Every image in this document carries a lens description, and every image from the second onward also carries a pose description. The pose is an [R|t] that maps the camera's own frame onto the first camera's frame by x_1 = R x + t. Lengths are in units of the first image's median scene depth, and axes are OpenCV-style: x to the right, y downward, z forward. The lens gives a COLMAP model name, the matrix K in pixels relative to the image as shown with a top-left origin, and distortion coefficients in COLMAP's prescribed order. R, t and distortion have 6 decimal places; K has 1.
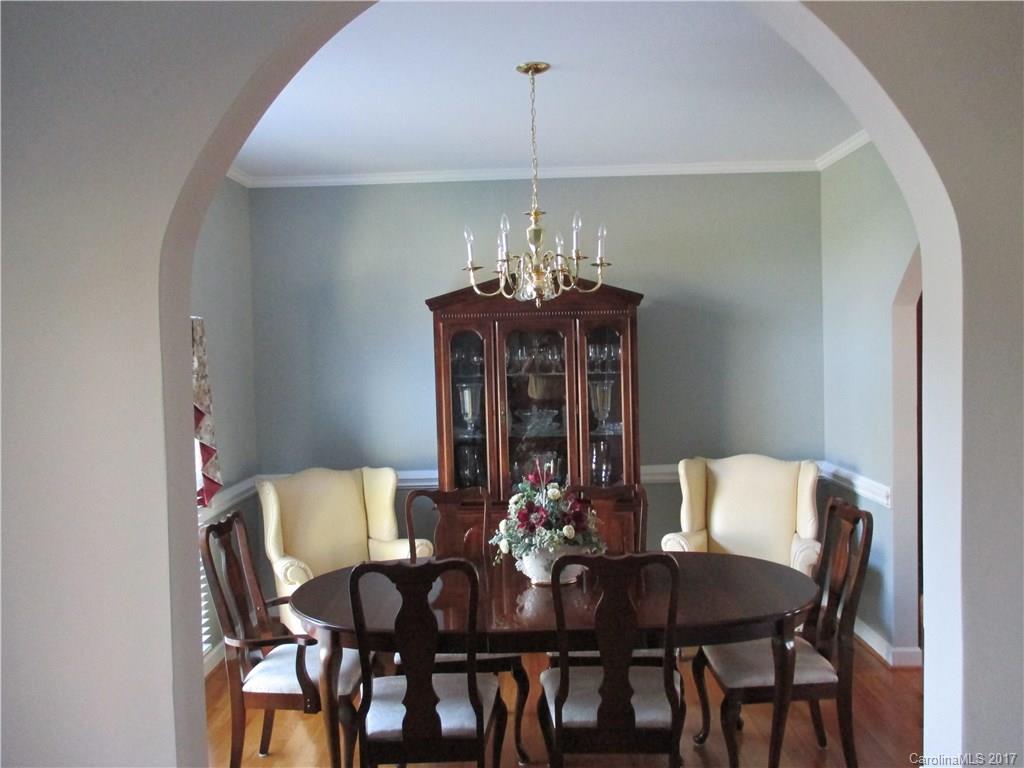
lens RADIAL K [[840.6, 0, 512.0], [0, 840.6, 384.0], [0, 0, 1]] dist [-0.006078, -0.002358]
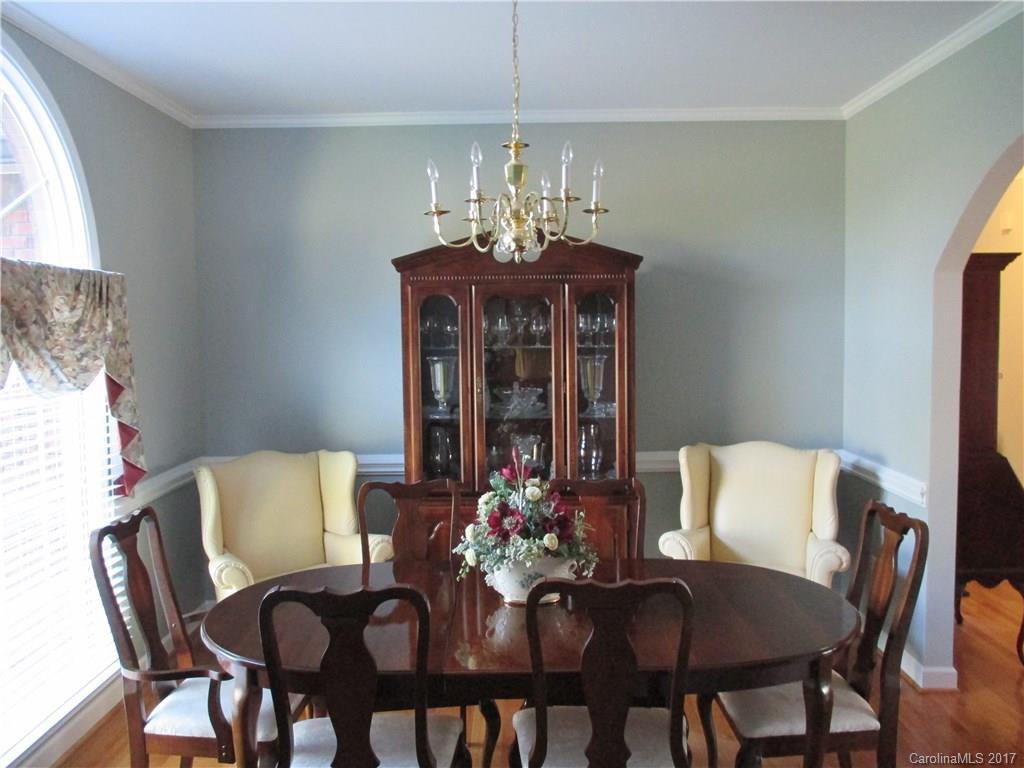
lens RADIAL K [[837.6, 0, 512.0], [0, 837.6, 384.0], [0, 0, 1]] dist [0.003710, 0.002493]
pose [[0.999823, 0.013457, 0.013115, 0.013412], [-0.013836, 0.999476, 0.029254, 0.001903], [-0.012714, -0.029431, 0.999486, 0.152819]]
